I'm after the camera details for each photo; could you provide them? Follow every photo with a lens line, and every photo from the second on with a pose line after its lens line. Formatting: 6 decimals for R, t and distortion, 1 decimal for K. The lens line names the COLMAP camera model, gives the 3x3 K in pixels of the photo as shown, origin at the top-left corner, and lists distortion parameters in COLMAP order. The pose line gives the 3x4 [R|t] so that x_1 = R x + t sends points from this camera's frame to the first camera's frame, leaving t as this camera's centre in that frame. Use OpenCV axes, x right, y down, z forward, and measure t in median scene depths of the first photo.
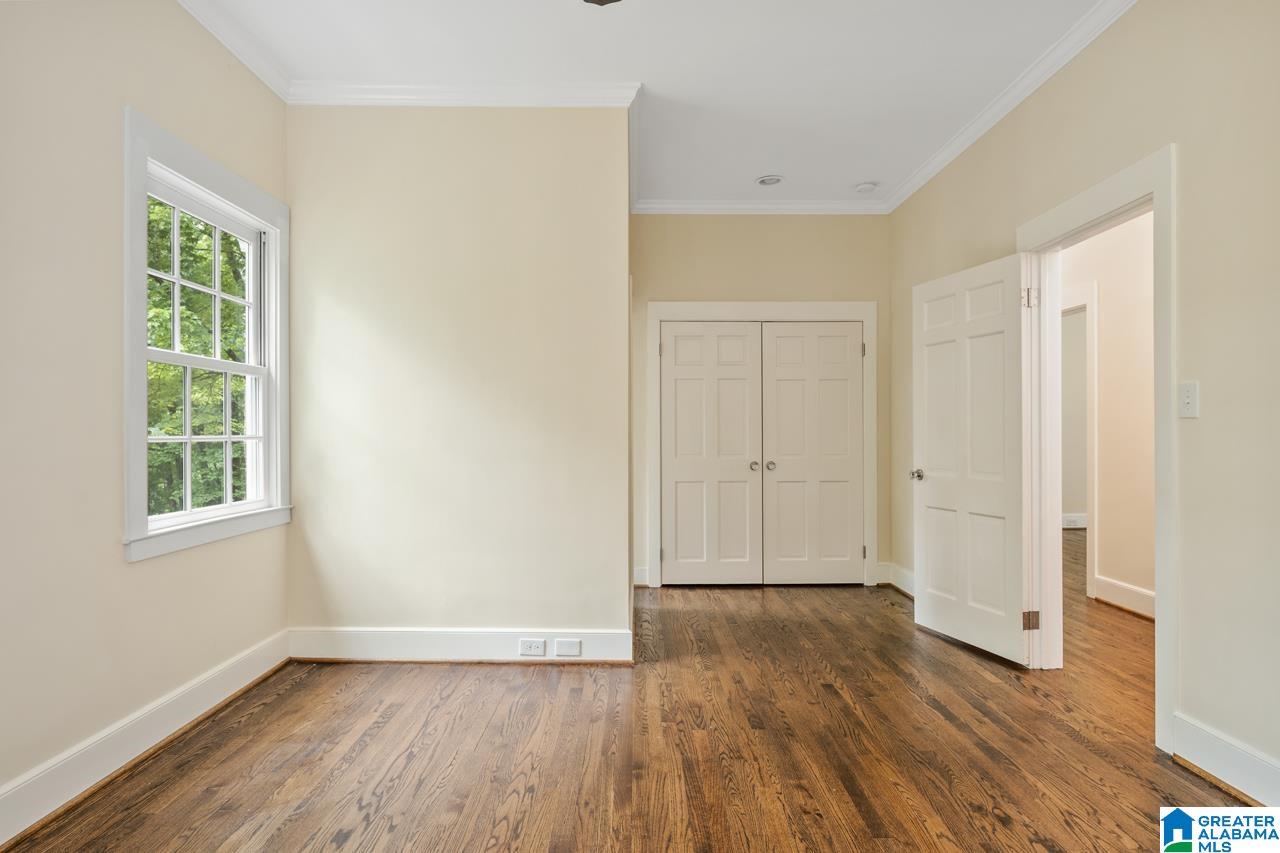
lens RADIAL K [[688.0, 0, 640.0], [0, 688.0, 426.5], [0, 0, 1]] dist [0.000492, 0.000048]
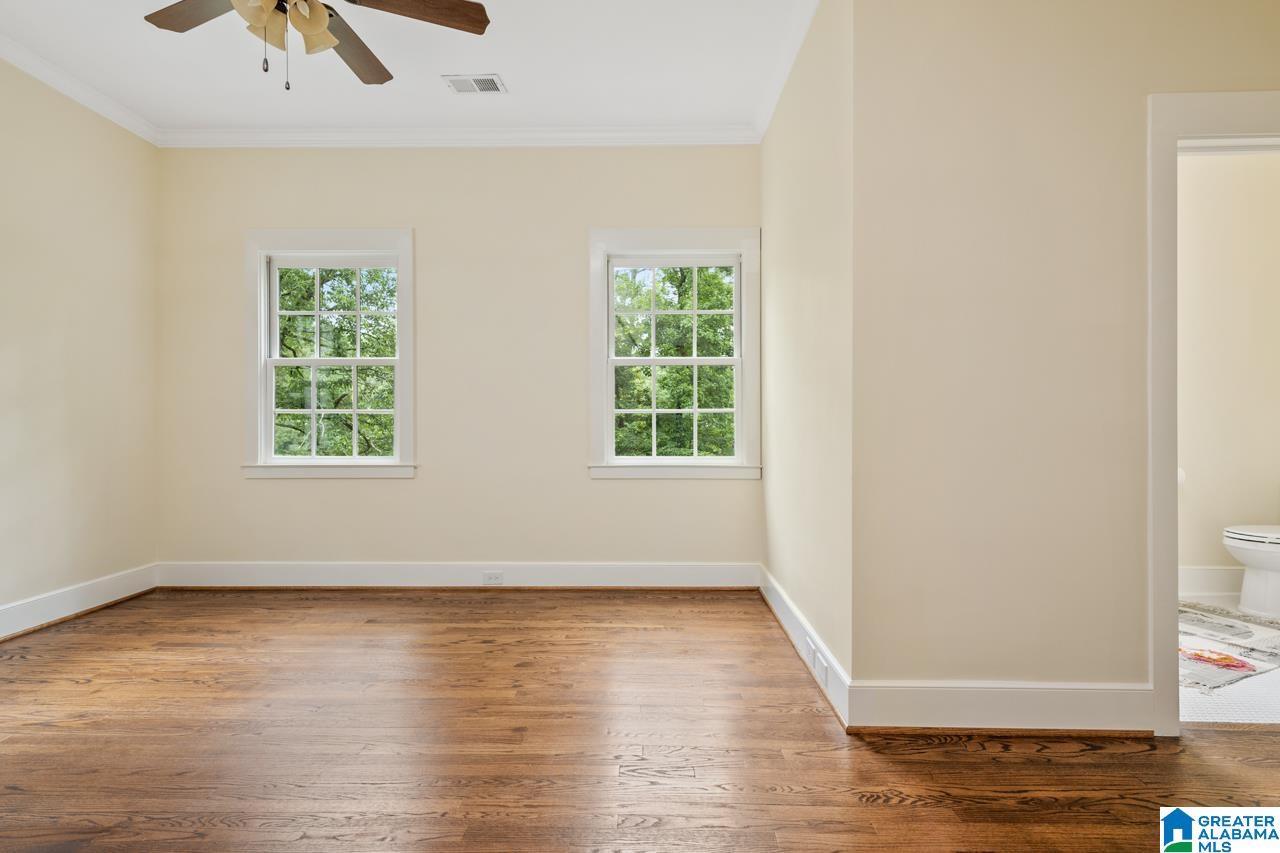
lens RADIAL K [[612.0, 0, 640.0], [0, 612.0, 426.5], [0, 0, 1]] dist [0.000266, 0.000006]
pose [[-0.021722, 0.009179, -0.999722, 0.761765], [0.004267, 0.999950, 0.009089, 0.041219], [0.999755, -0.004069, -0.021760, 1.017709]]
